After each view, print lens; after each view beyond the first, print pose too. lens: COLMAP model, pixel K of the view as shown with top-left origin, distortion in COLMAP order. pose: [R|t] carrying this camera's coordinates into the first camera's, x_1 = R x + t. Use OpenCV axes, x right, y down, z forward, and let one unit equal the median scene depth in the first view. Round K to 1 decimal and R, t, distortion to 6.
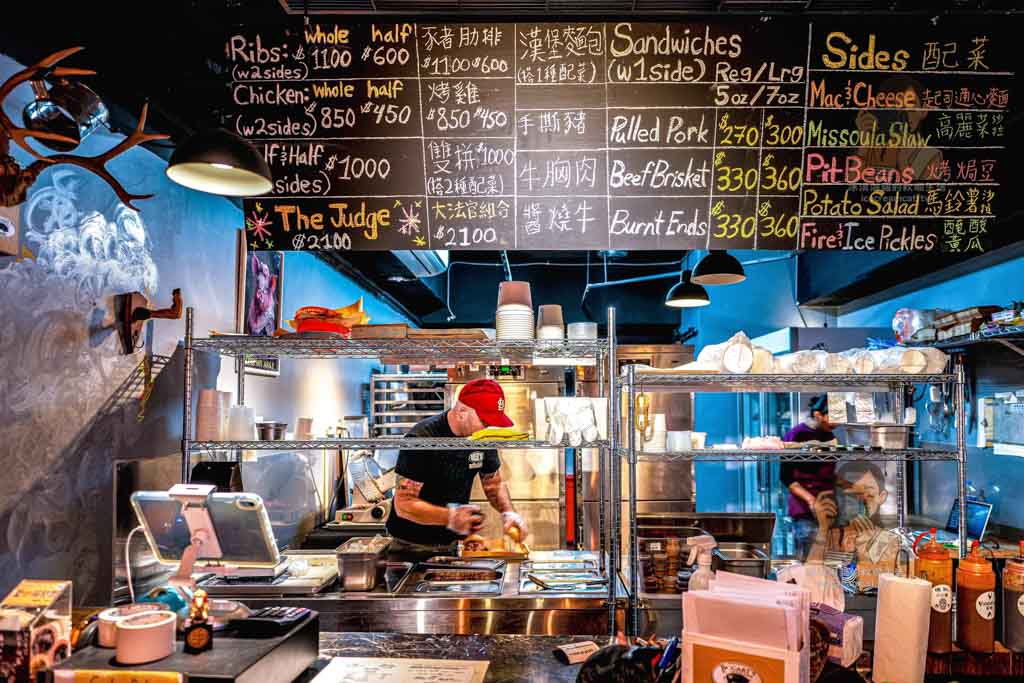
lens RADIAL K [[725.2, 0, 512.0], [0, 725.2, 341.5], [0, 0, 1]] dist [0.001281, 0.000232]
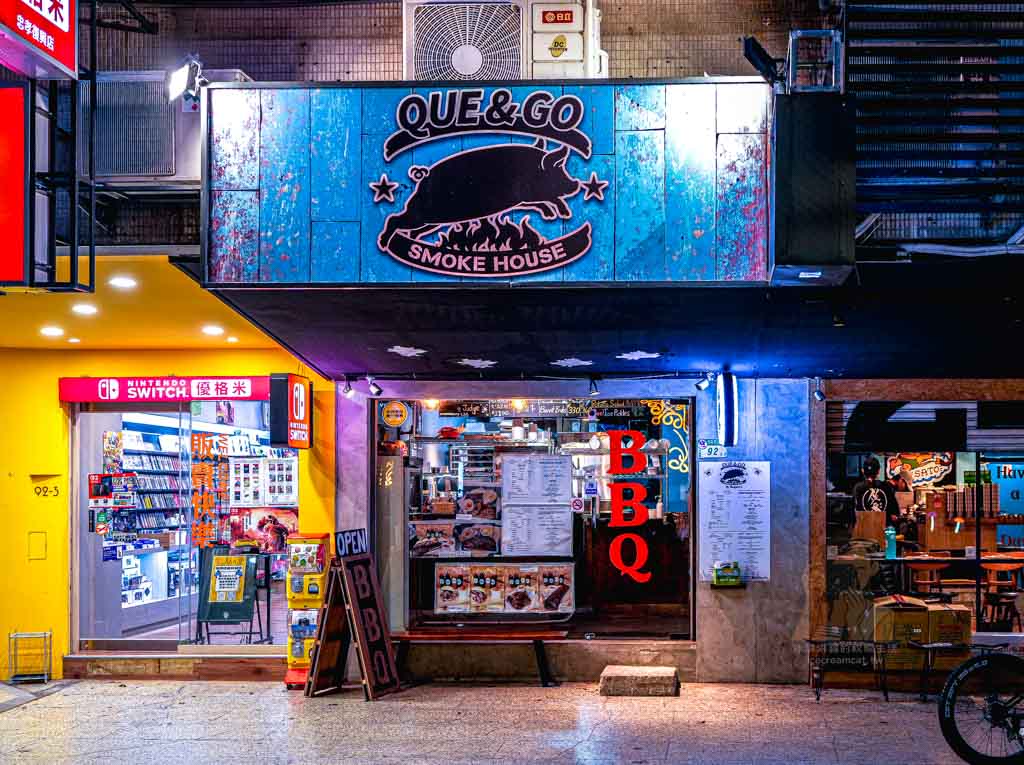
lens RADIAL K [[1605.1, 0, 512.0], [0, 1605.1, 382.5], [0, 0, 1]] dist [0.021446, 0.048620]
pose [[0.997065, -0.011889, -0.075636, 0.473779], [0.013815, 0.999592, 0.024982, -0.390970], [0.075308, -0.025953, 0.996823, -5.478501]]
